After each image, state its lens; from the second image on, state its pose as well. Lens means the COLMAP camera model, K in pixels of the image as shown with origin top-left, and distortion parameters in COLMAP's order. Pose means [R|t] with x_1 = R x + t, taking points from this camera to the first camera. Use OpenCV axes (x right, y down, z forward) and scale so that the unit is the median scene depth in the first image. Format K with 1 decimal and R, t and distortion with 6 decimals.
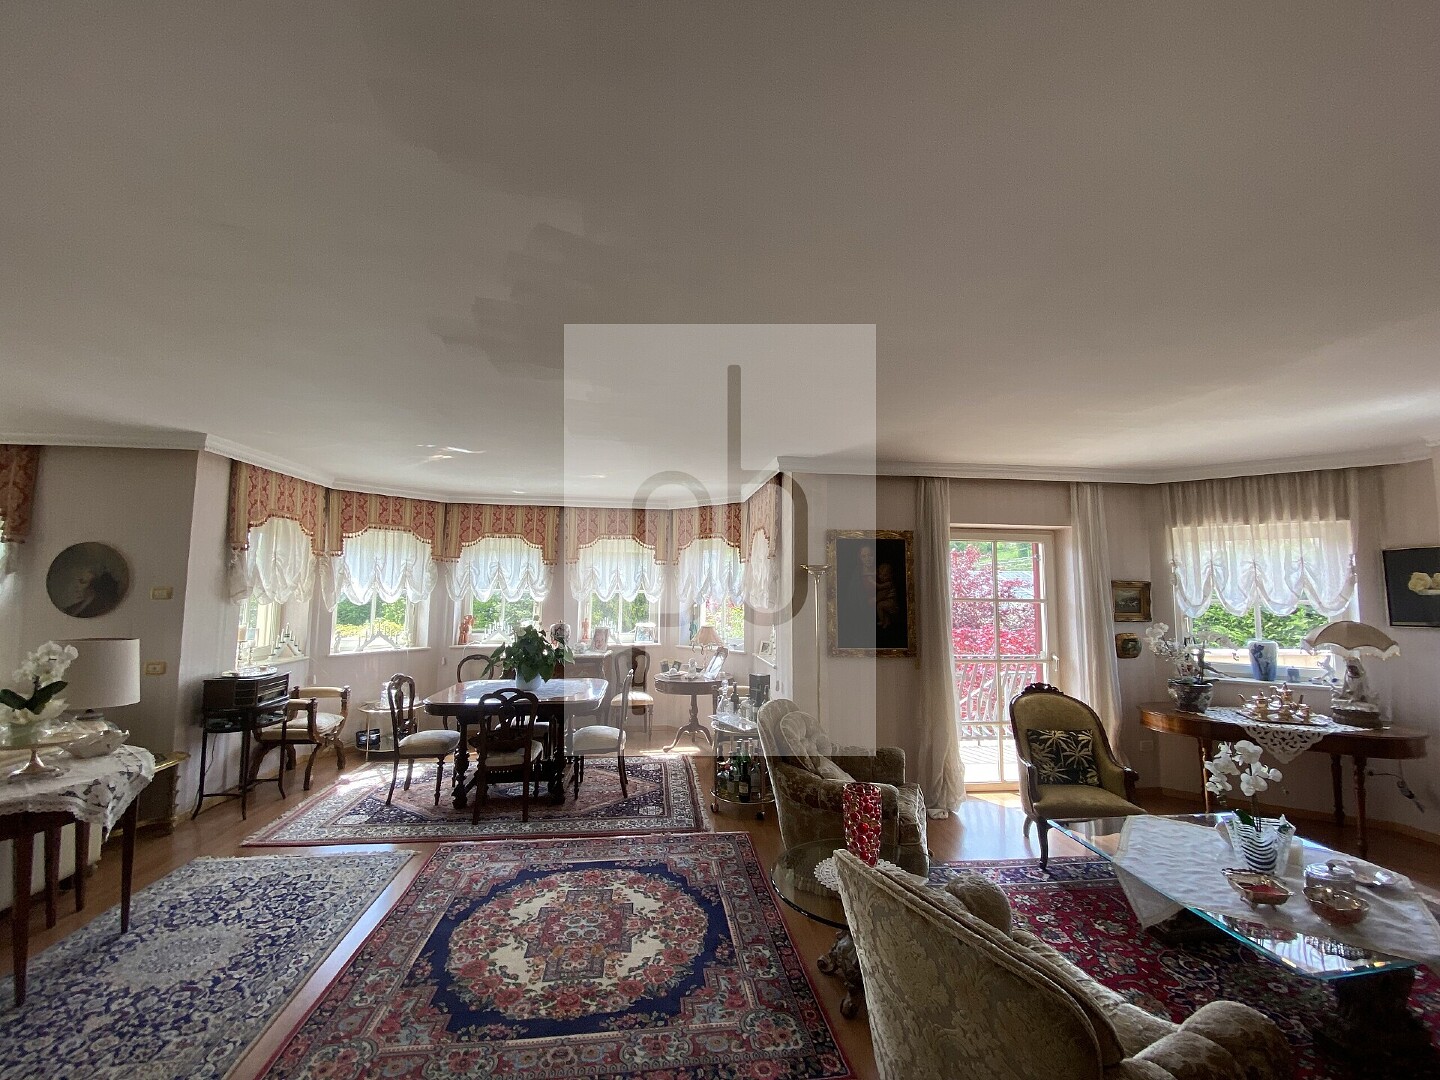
lens RADIAL K [[581.9, 0, 717.0], [0, 581.9, 536.7], [0, 0, 1]] dist [0.008775, -0.014600]
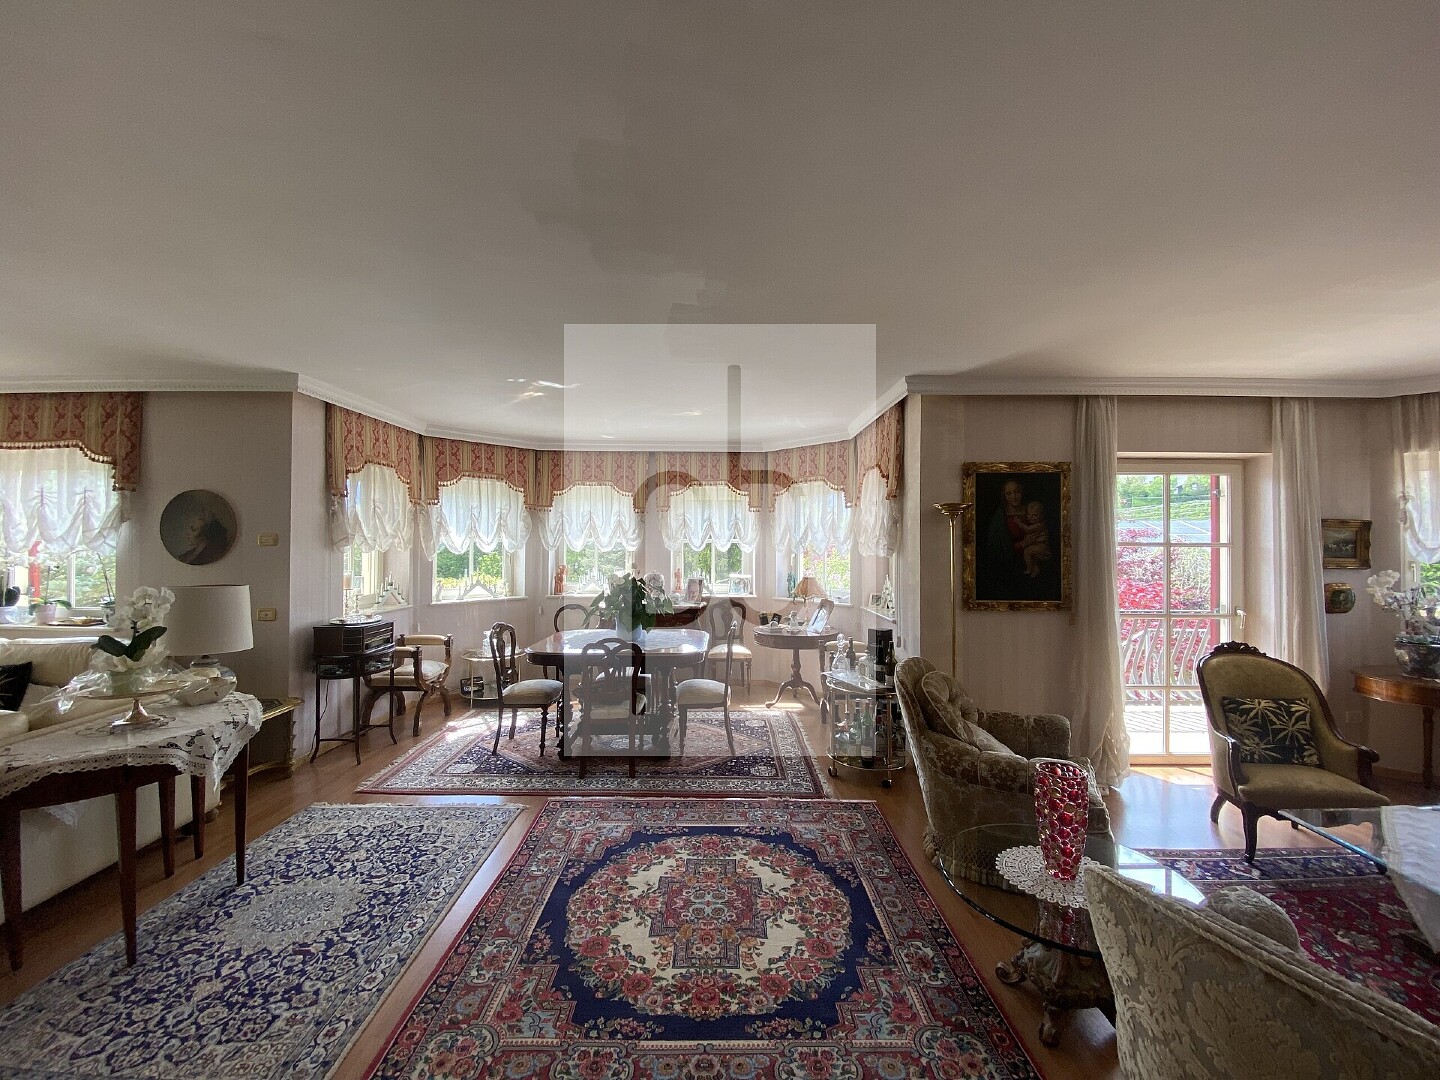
lens RADIAL K [[581.9, 0, 720.0], [0, 581.9, 537.3], [0, 0, 1]] dist [0.008775, -0.014600]
pose [[0.992178, -0.006768, -0.124645, -0.065330], [0.016404, 0.996939, 0.076446, 0.028113], [0.123746, -0.077892, 0.989252, 0.107066]]
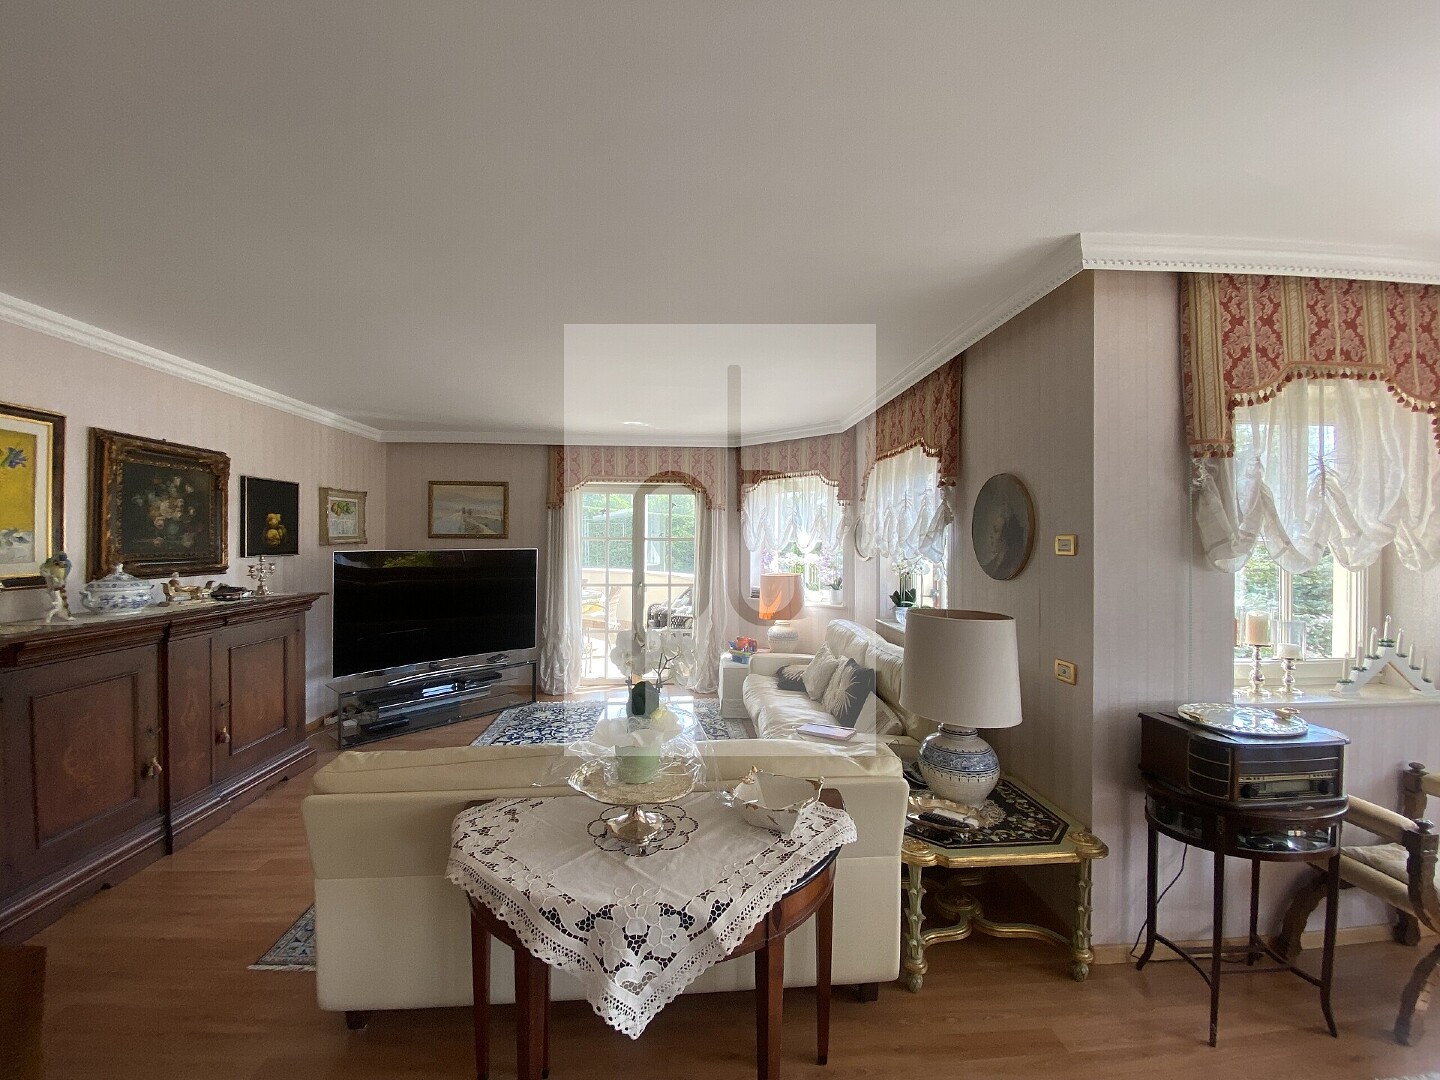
lens RADIAL K [[581.9, 0, 718.9], [0, 581.9, 538.0], [0, 0, 1]] dist [0.008775, -0.014600]
pose [[-0.070560, -0.014447, -0.997403, -0.325149], [0.082068, 0.996421, -0.020238, 0.069040], [0.994126, -0.083283, -0.069122, 0.649336]]
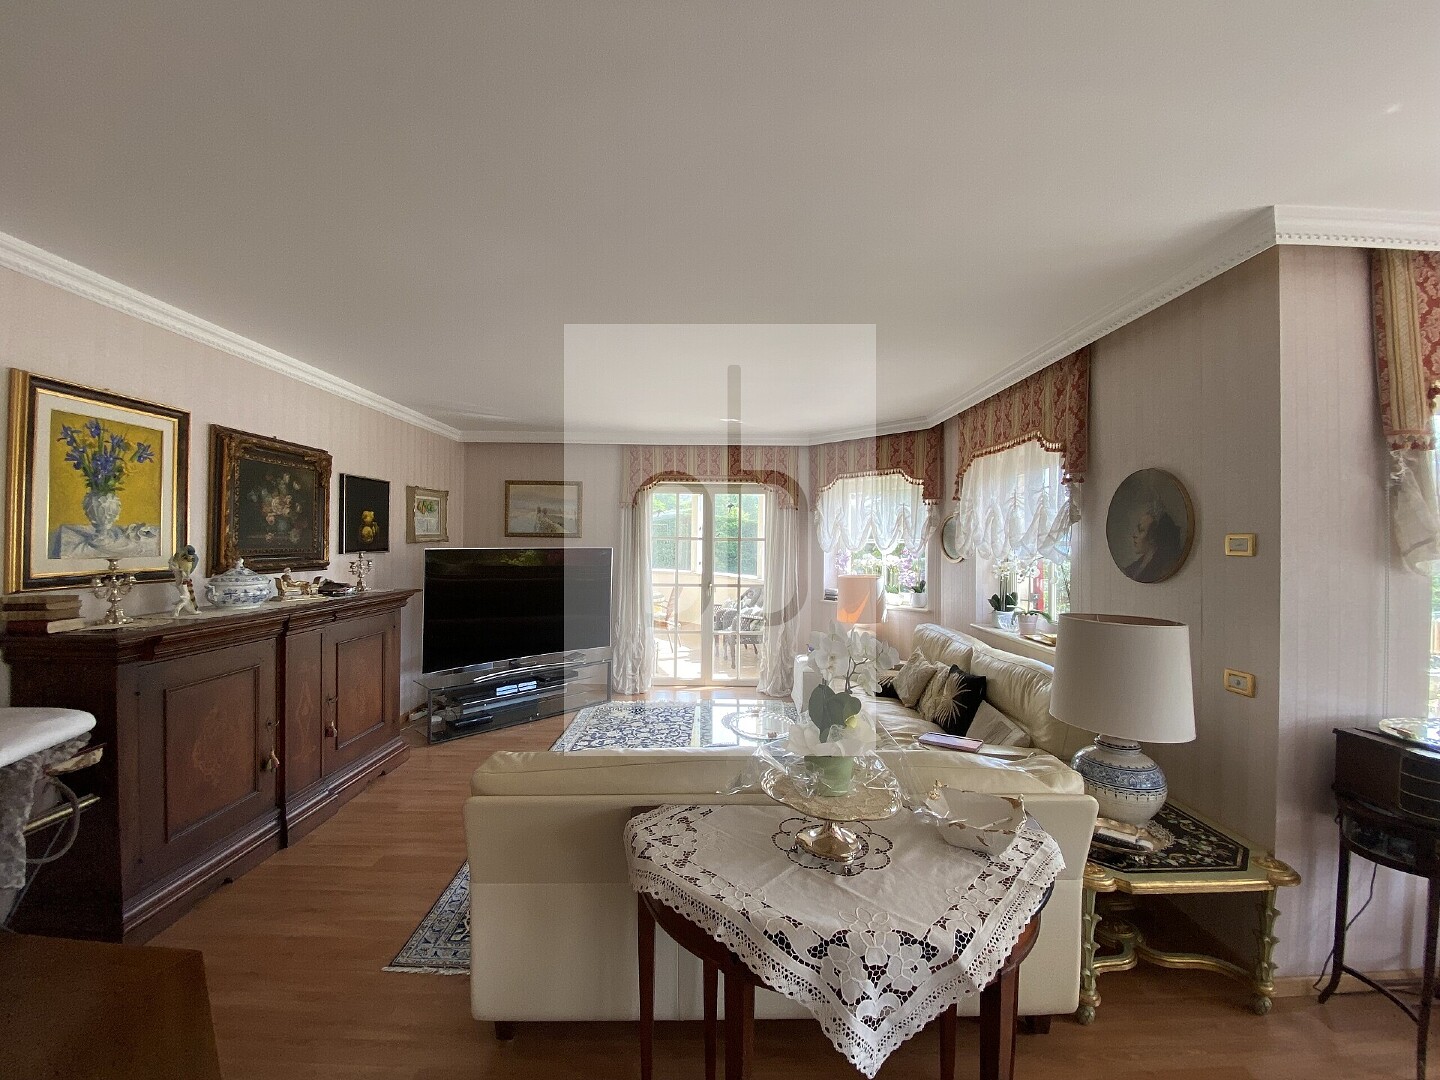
lens RADIAL K [[581.9, 0, 720.1], [0, 581.9, 538.0], [0, 0, 1]] dist [0.008775, -0.014600]
pose [[-0.128085, -0.018226, -0.991596, -0.339318], [0.075148, 0.996778, -0.028028, 0.065589], [0.988912, -0.078107, -0.126302, 0.553777]]
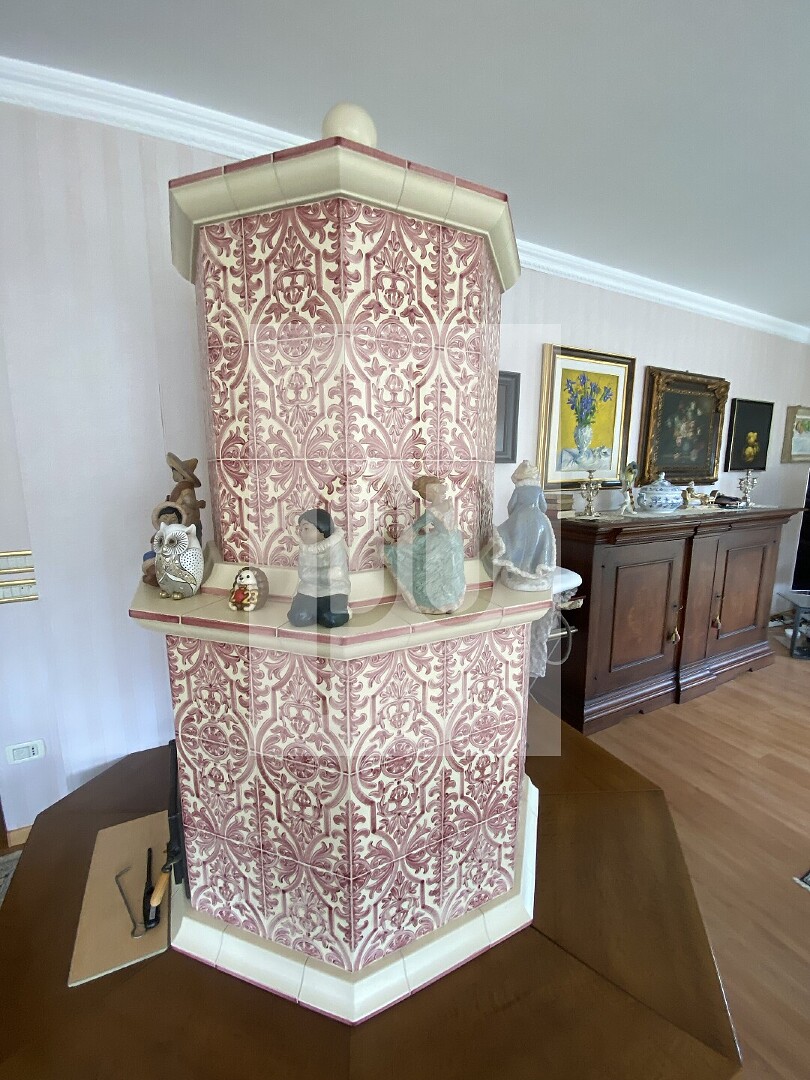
lens RADIAL K [[436.4, 0, 407.3], [0, 436.4, 541.1], [0, 0, 1]] dist [0.008775, -0.014600]
pose [[-0.944630, 0.045152, -0.325017, -0.375570], [0.018995, 0.996351, 0.083206, 0.067813], [0.327588, 0.072425, -0.942041, 0.396905]]
